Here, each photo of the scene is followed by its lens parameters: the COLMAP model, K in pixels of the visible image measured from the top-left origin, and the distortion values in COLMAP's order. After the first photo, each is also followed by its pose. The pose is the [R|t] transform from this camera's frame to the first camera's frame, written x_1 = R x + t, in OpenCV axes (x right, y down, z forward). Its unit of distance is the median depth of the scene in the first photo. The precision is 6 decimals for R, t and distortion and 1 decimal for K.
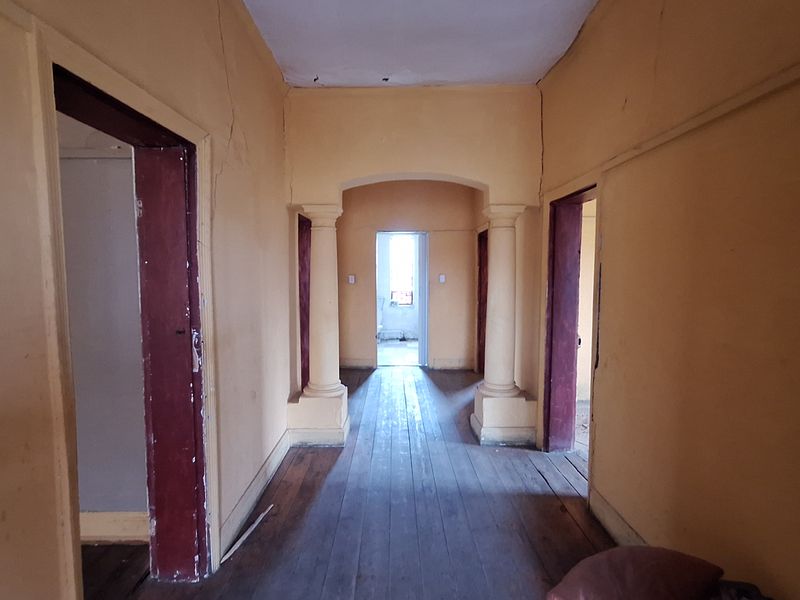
lens RADIAL K [[420.6, 0, 399.2], [0, 420.6, 298.0], [0, 0, 1]] dist [-0.013612, 0.004792]
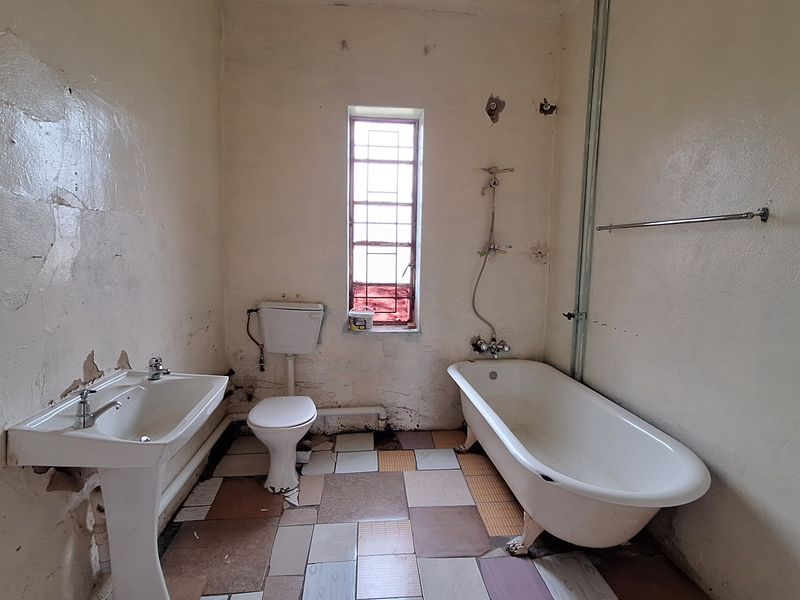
lens RADIAL K [[420.6, 0, 399.9], [0, 420.6, 299.6], [0, 0, 1]] dist [-0.013612, 0.004792]
pose [[0.994875, 0.009080, 0.100707, -0.012917], [-0.014591, 0.998428, 0.054121, -0.022420], [-0.100058, -0.055313, 0.993443, 0.676030]]
